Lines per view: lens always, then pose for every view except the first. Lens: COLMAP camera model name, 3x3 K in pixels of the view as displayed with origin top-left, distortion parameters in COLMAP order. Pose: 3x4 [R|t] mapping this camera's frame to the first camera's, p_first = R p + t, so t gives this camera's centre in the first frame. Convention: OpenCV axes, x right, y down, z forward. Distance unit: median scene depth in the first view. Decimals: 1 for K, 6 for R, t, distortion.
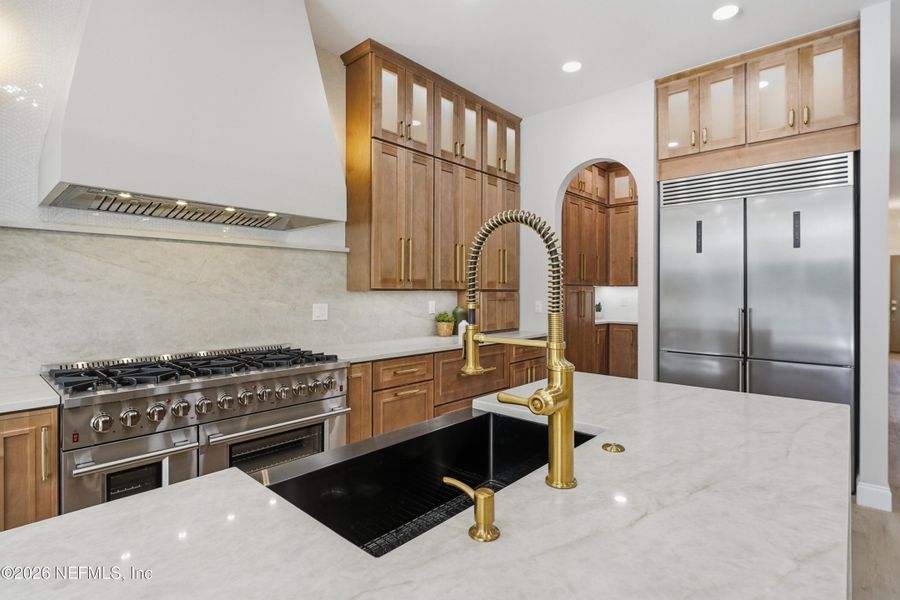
lens RADIAL K [[443.0, 0, 445.4], [0, 443.0, 294.2], [0, 0, 1]] dist [-0.005929, 0.000598]
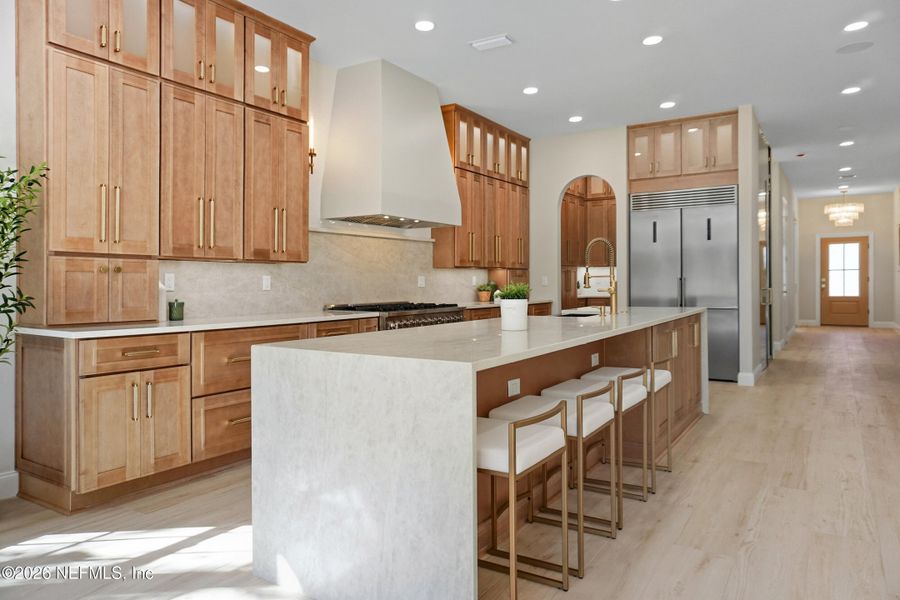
lens RADIAL K [[609.5, 0, 445.5], [0, 609.5, 292.4], [0, 0, 1]] dist [0.023758, 0.001347]
pose [[0.984317, -0.012398, 0.175973, -0.509314], [0.010590, 0.999881, 0.011211, 0.048437], [-0.176091, -0.009172, 0.984331, -0.949816]]
